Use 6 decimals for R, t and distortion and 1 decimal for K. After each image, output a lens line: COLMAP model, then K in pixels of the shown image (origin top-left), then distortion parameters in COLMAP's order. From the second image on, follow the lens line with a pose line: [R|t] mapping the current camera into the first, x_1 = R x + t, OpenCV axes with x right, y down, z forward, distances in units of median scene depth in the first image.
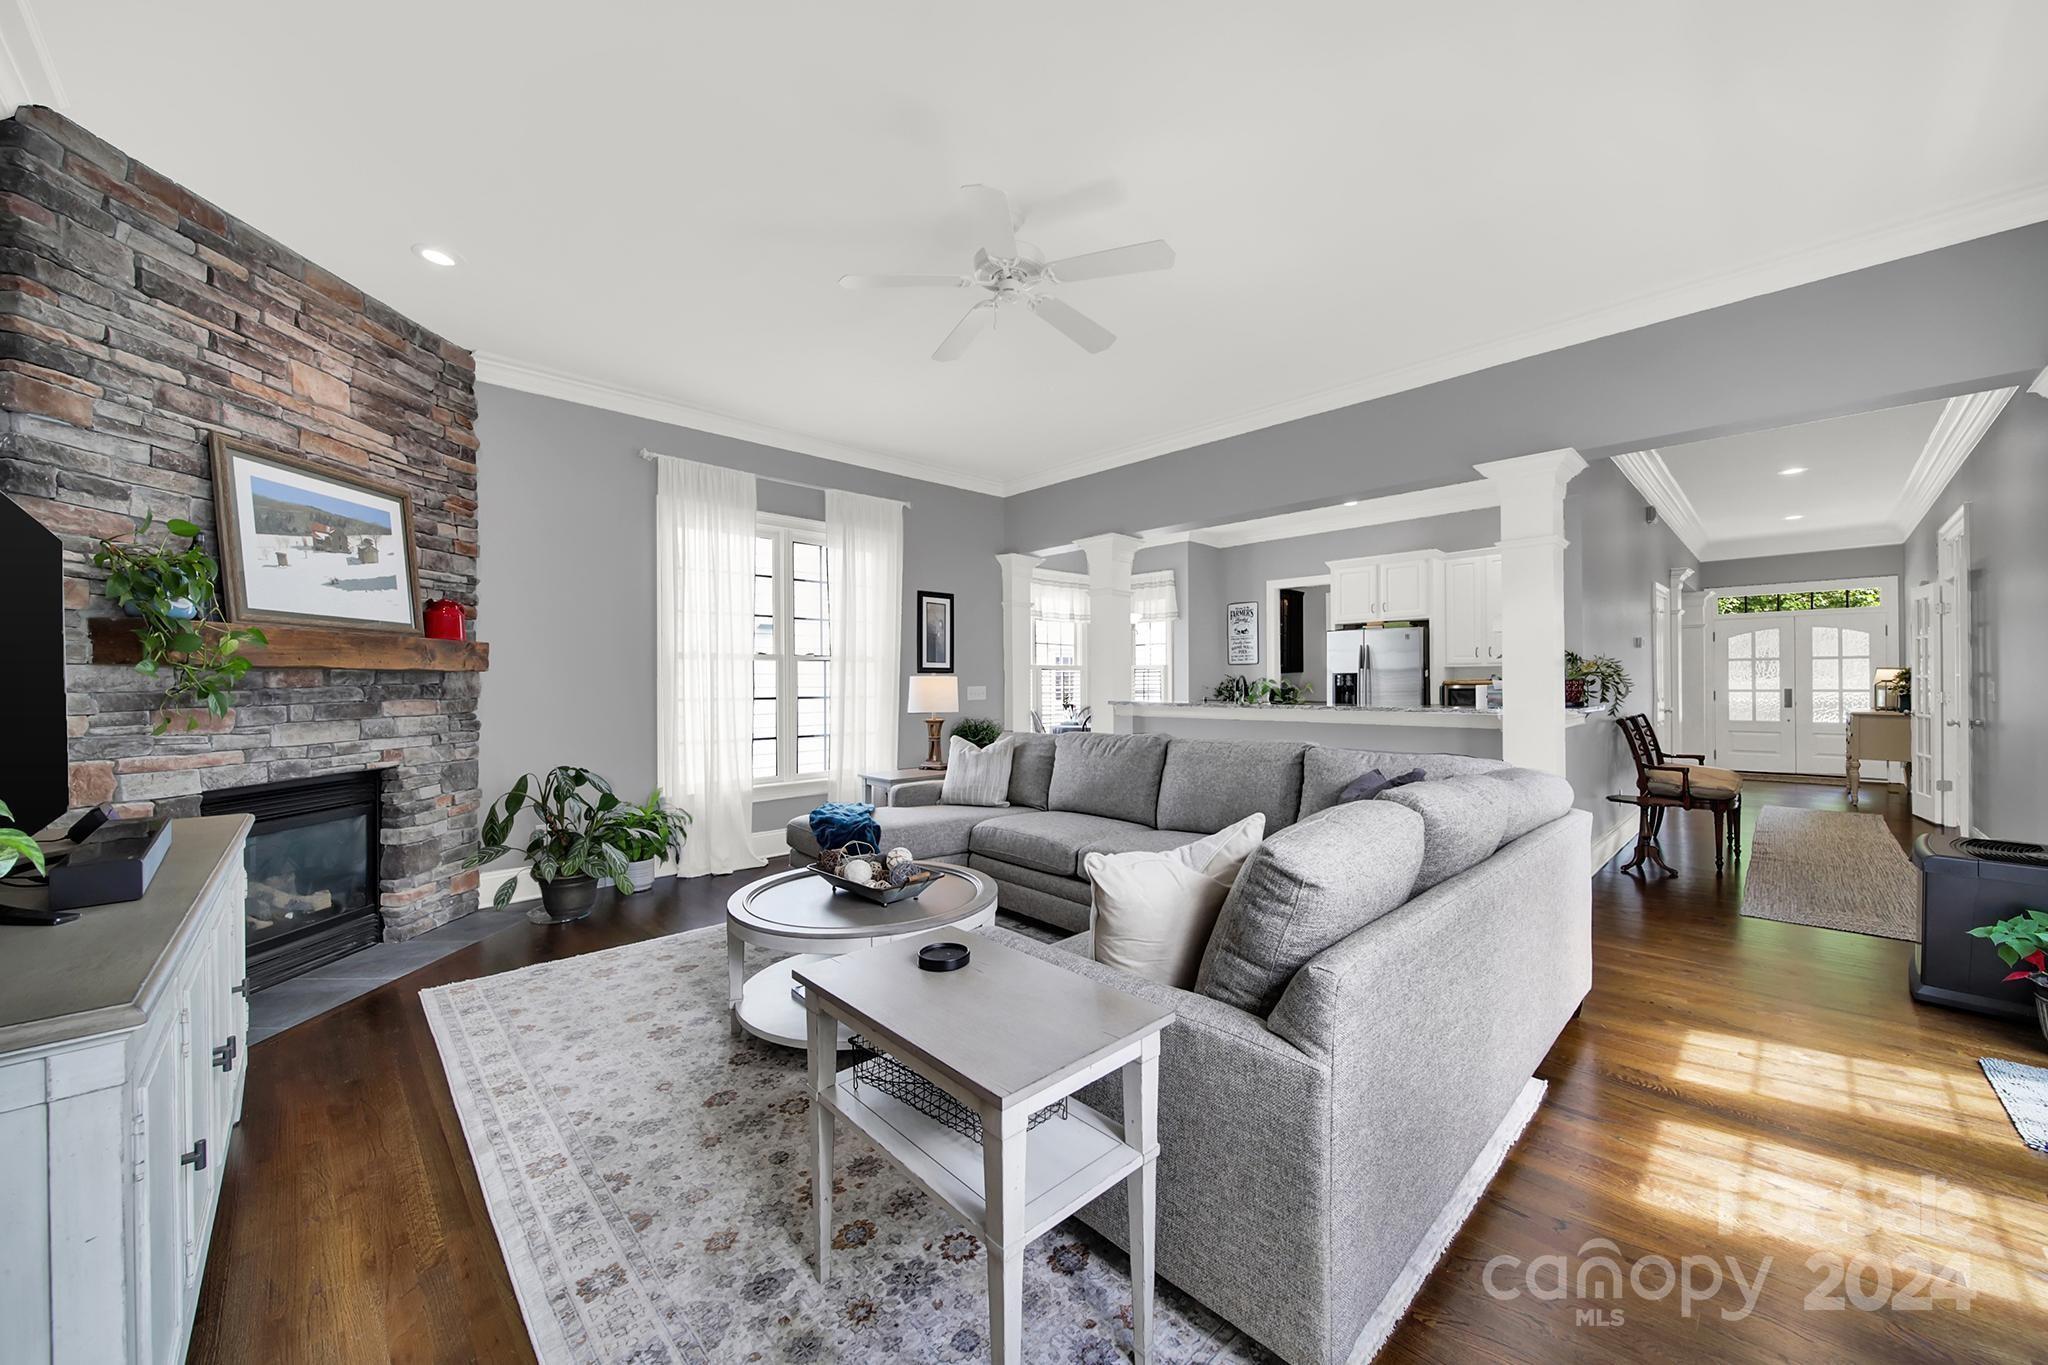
lens RADIAL K [[754.4, 0, 1024.0], [0, 754.4, 682.5], [0, 0, 1]] dist [-0.002103, -0.000259]
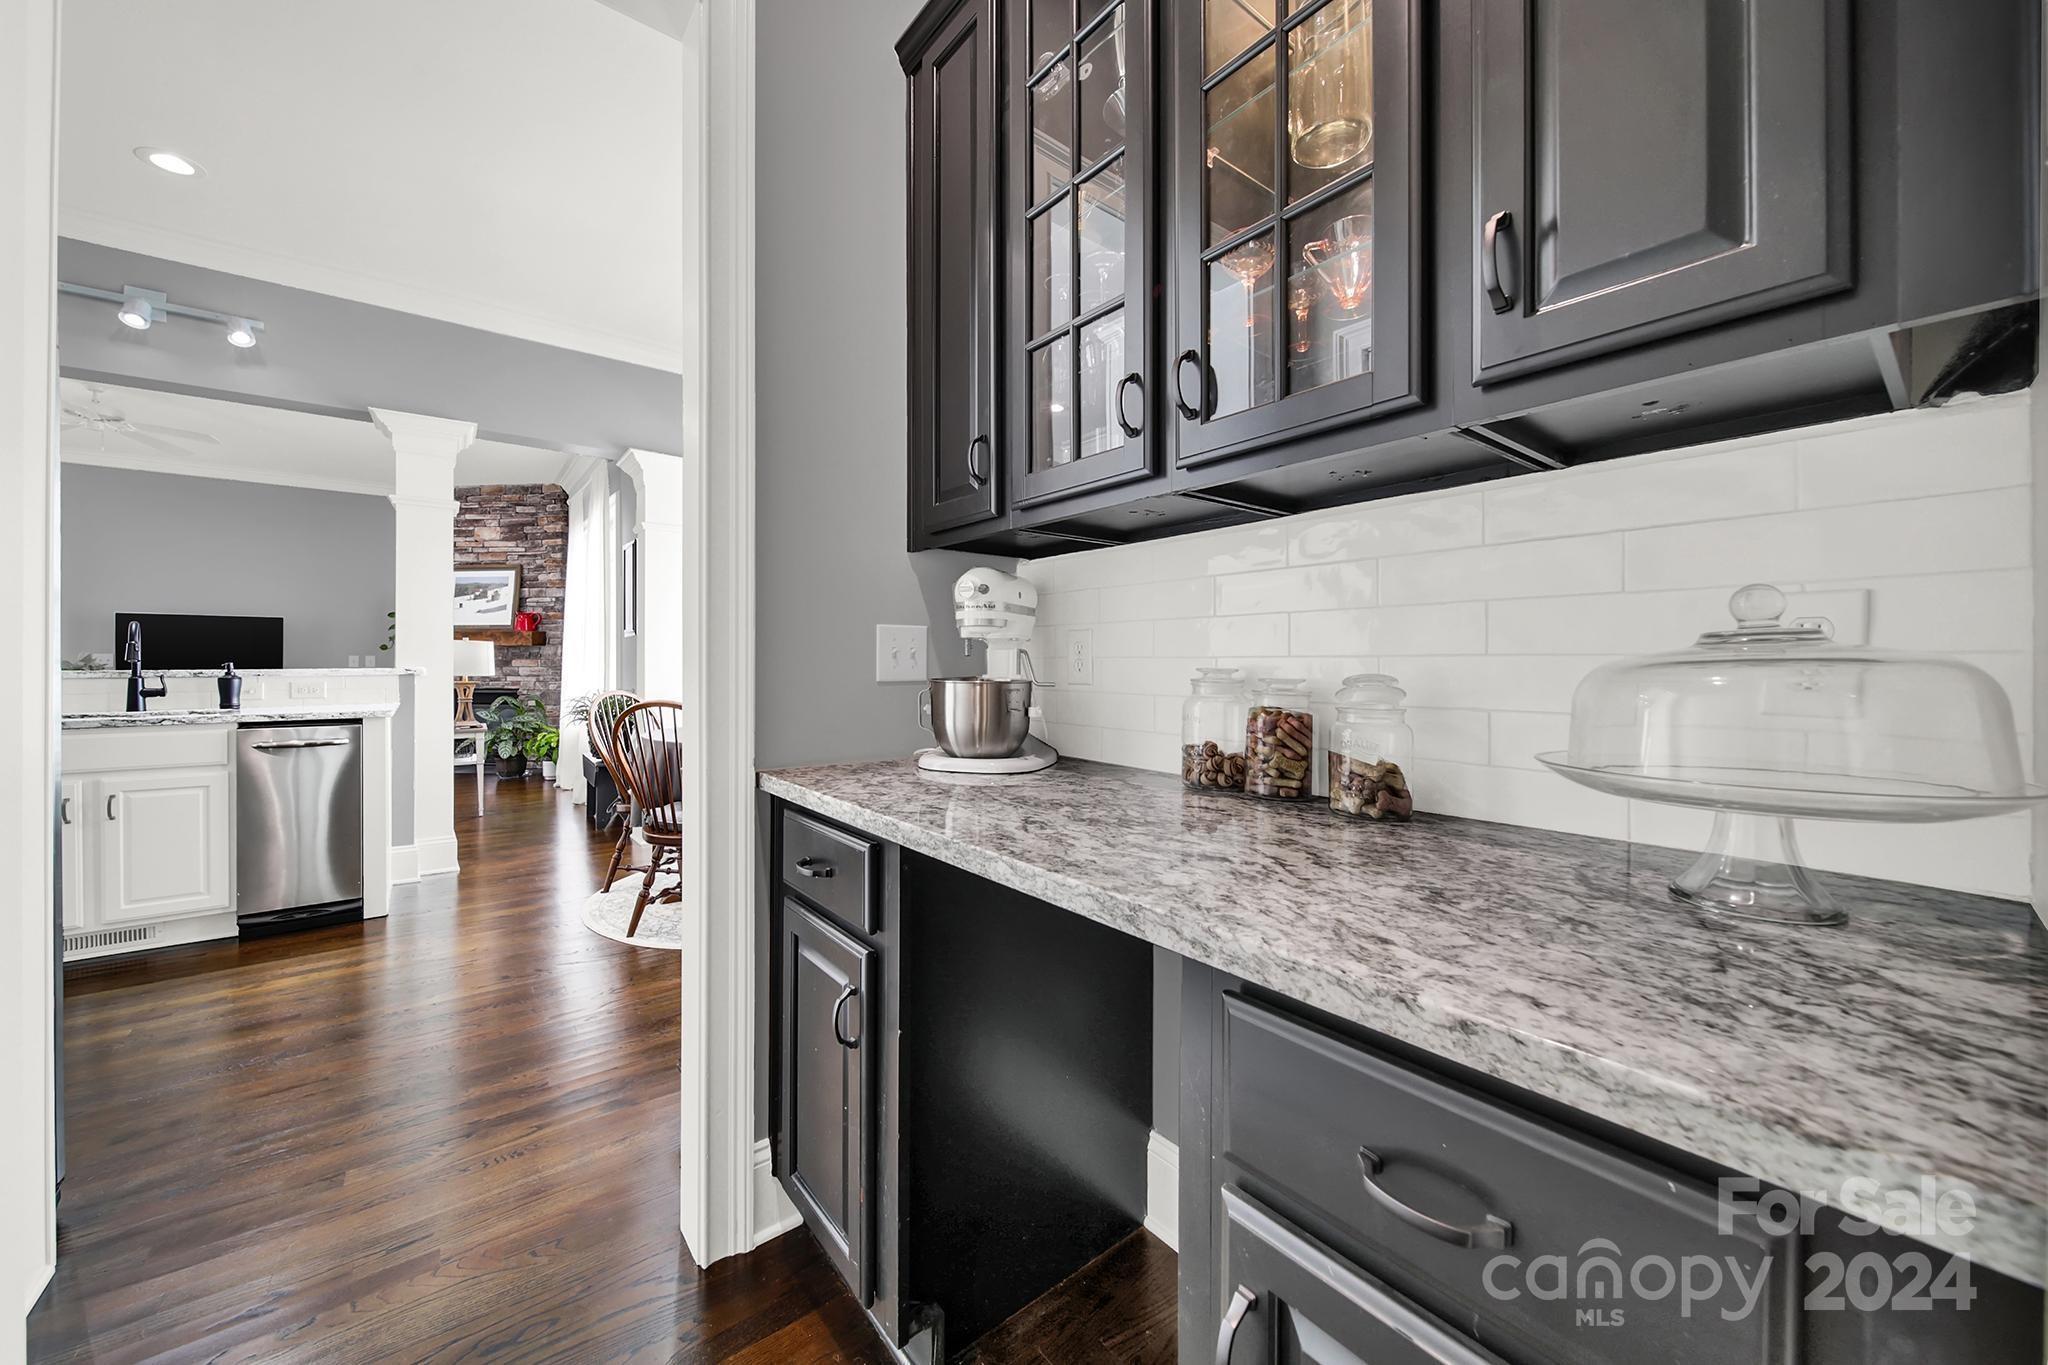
lens RADIAL K [[752.2, 0, 1044.1], [0, 752.2, 664.7], [0, 0, 1]] dist [-0.000592, -0.000173]
pose [[-0.090889, 0.004452, -0.995851, 1.221116], [0.000395, 0.999990, 0.004434, 0.029404], [0.995861, 0.000010, -0.090890, 2.708732]]
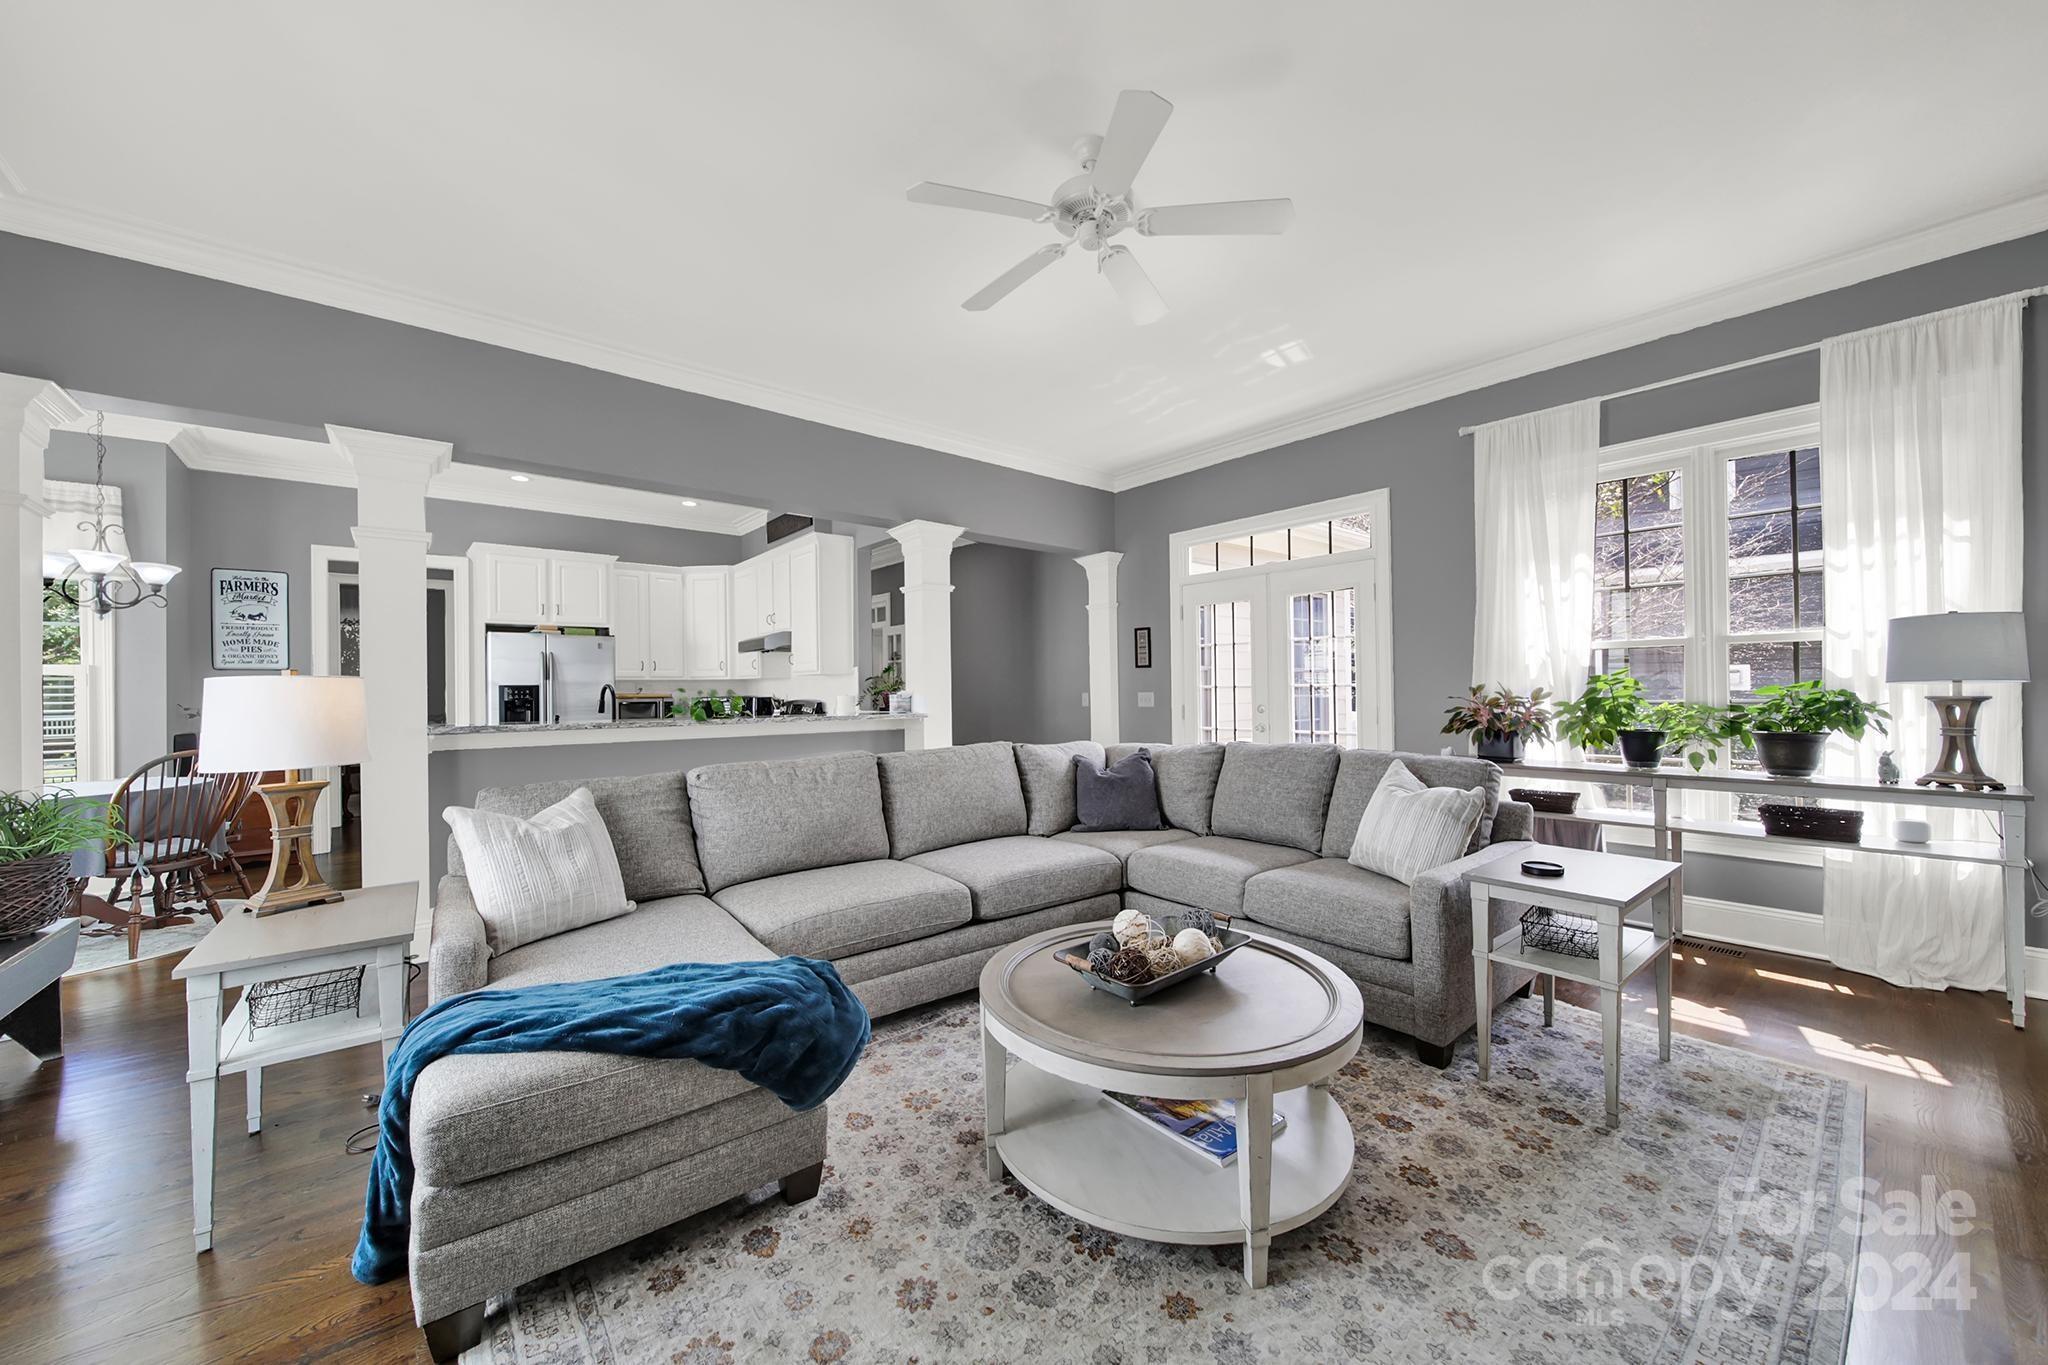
lens RADIAL K [[749.5, 0, 1024.0], [0, 749.5, 682.5], [0, 0, 1]] dist [-0.007364, -0.000148]
pose [[0.076039, 0.019057, 0.996923, -0.682119], [0.010074, 0.999752, -0.019879, 0.013756], [-0.997054, 0.011554, 0.075828, 0.808178]]
